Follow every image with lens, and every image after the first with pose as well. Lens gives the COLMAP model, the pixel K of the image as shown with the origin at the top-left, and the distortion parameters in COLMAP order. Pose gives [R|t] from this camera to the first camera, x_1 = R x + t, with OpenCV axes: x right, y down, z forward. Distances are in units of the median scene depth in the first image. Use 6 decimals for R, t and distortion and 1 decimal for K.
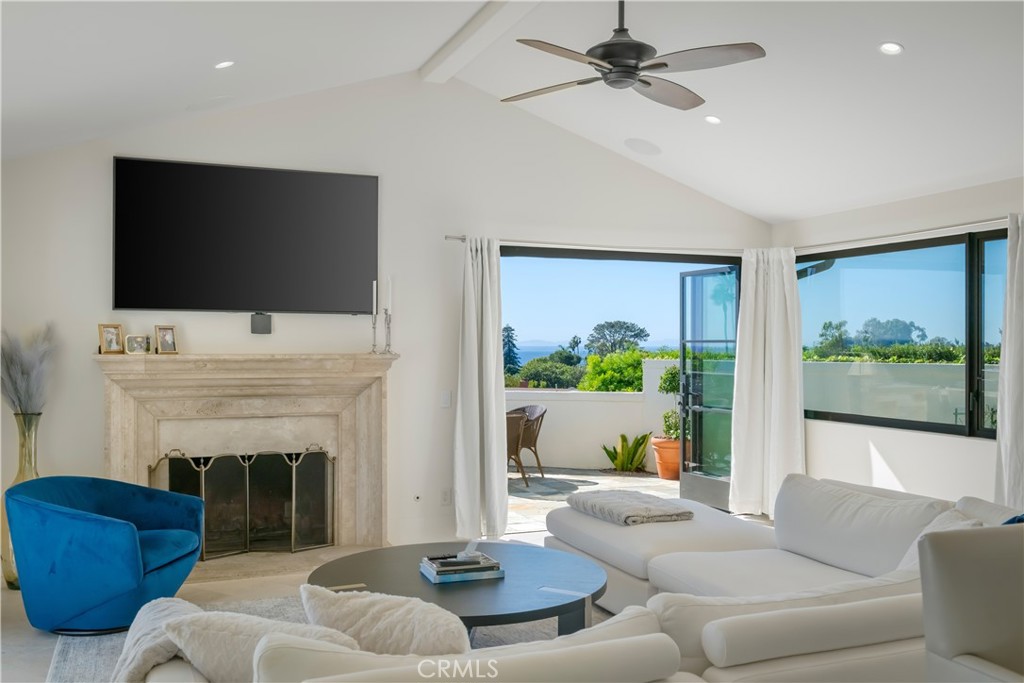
lens RADIAL K [[933.3, 0, 512.0], [0, 933.3, 341.5], [0, 0, 1]] dist [-0.003364, -0.002582]
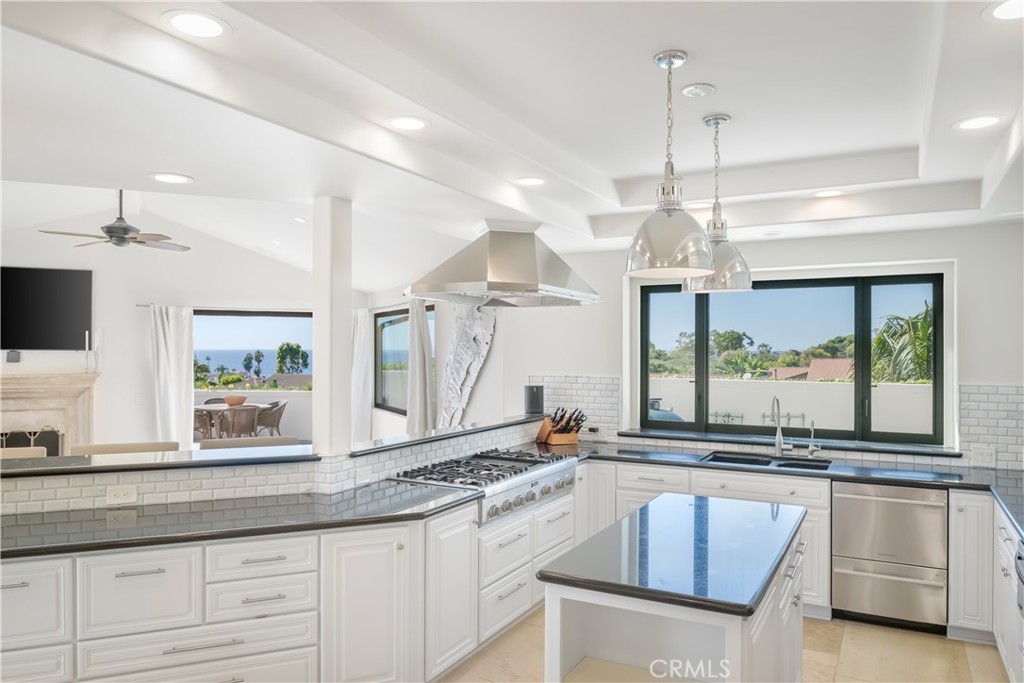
lens RADIAL K [[717.6, 0, 512.0], [0, 717.6, 341.5], [0, 0, 1]] dist [-0.022824, -0.001306]
pose [[0.995998, 0.002685, 0.089338, 0.511024], [-0.002074, 0.999974, -0.006927, -0.038128], [-0.089354, 0.006714, 0.995977, -0.372711]]
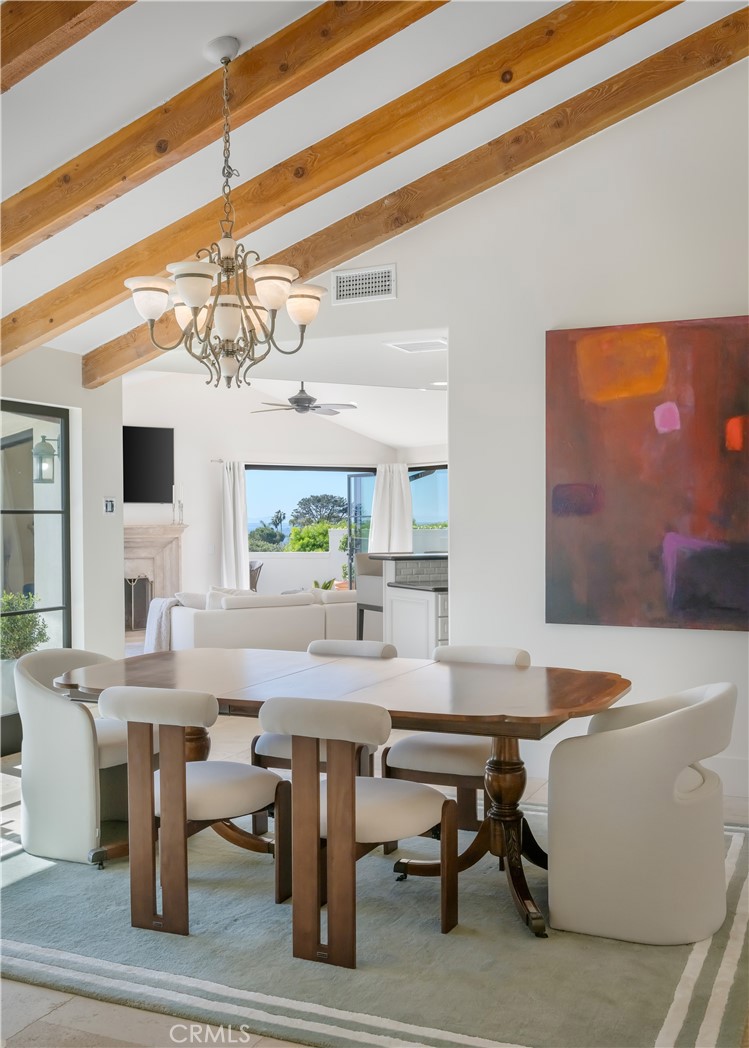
lens RADIAL K [[1049.5, 0, 374.5], [0, 1049.5, 524.0], [0, 0, 1]] dist [0.049202, -0.002285]
pose [[0.987457, -0.006627, 0.157749, -0.083711], [0.005521, 0.999957, 0.007450, -0.001582], [-0.157791, -0.006486, 0.987451, -1.100847]]
